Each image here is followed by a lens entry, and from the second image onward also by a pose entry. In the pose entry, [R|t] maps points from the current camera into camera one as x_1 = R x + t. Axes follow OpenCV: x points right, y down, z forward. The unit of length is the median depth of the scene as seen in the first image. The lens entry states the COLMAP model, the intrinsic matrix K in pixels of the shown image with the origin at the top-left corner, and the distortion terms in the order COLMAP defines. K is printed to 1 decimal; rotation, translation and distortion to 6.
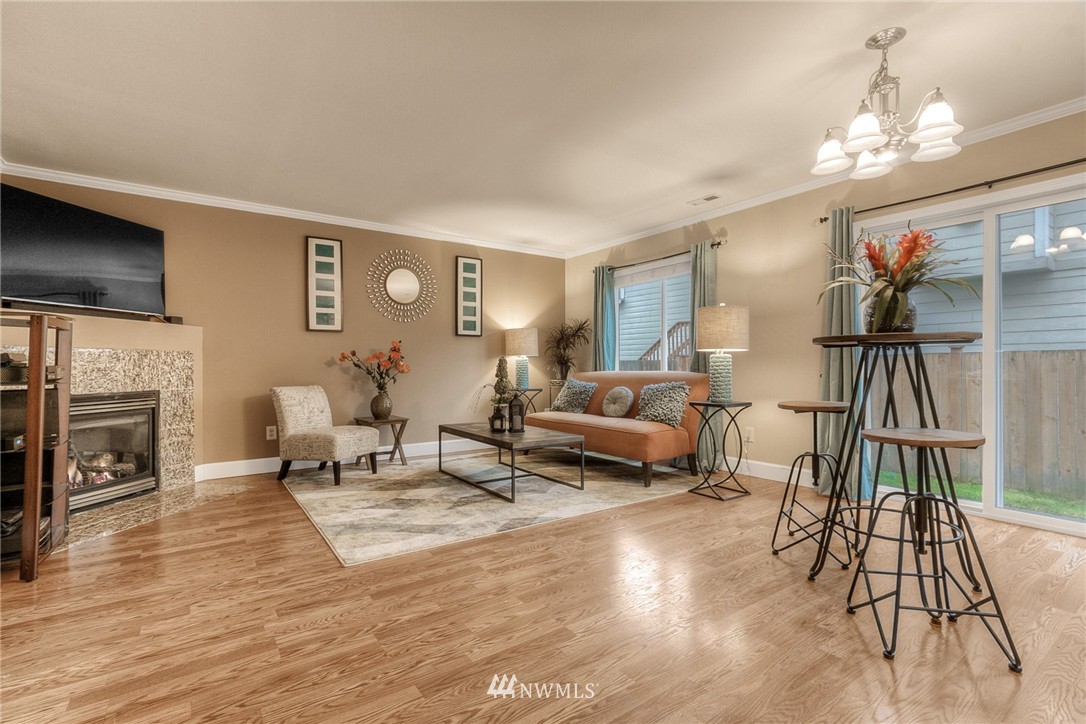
lens RADIAL K [[504.5, 0, 545.1], [0, 504.5, 362.9], [0, 0, 1]] dist [-0.004730, 0.004369]
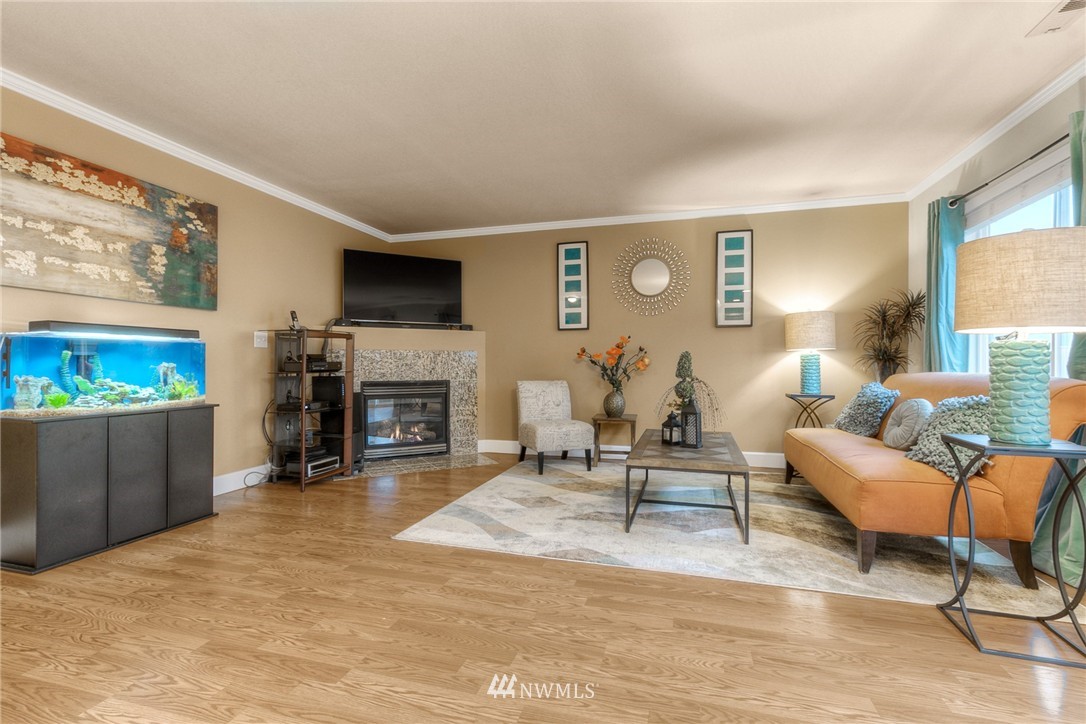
lens RADIAL K [[504.5, 0, 544.1], [0, 504.5, 363.3], [0, 0, 1]] dist [-0.004730, 0.004369]
pose [[0.608492, 0.003614, -0.793552, 0.459328], [0.002020, 0.999979, 0.006102, 0.001315], [0.793558, -0.005316, 0.608472, 0.374508]]
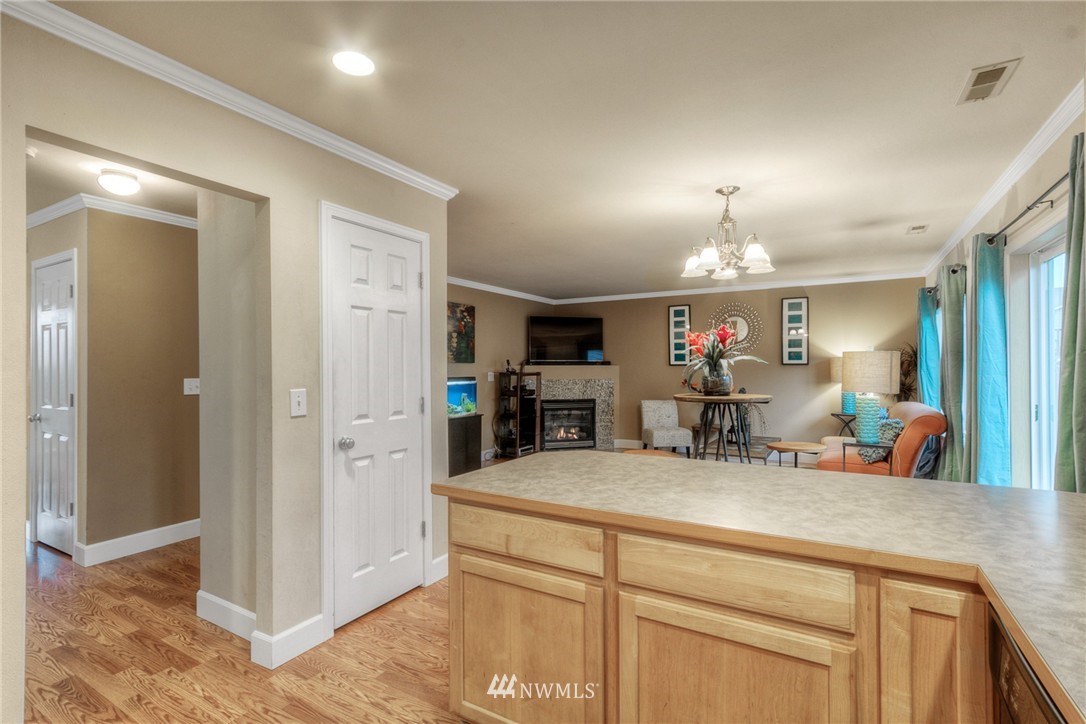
lens RADIAL K [[504.5, 0, 546.7], [0, 504.5, 364.6], [0, 0, 1]] dist [-0.004730, 0.004369]
pose [[0.395976, -0.004783, -0.918248, 1.019785], [0.005195, 0.999982, -0.002968, -0.077980], [0.918246, -0.003595, 0.395994, 0.012584]]
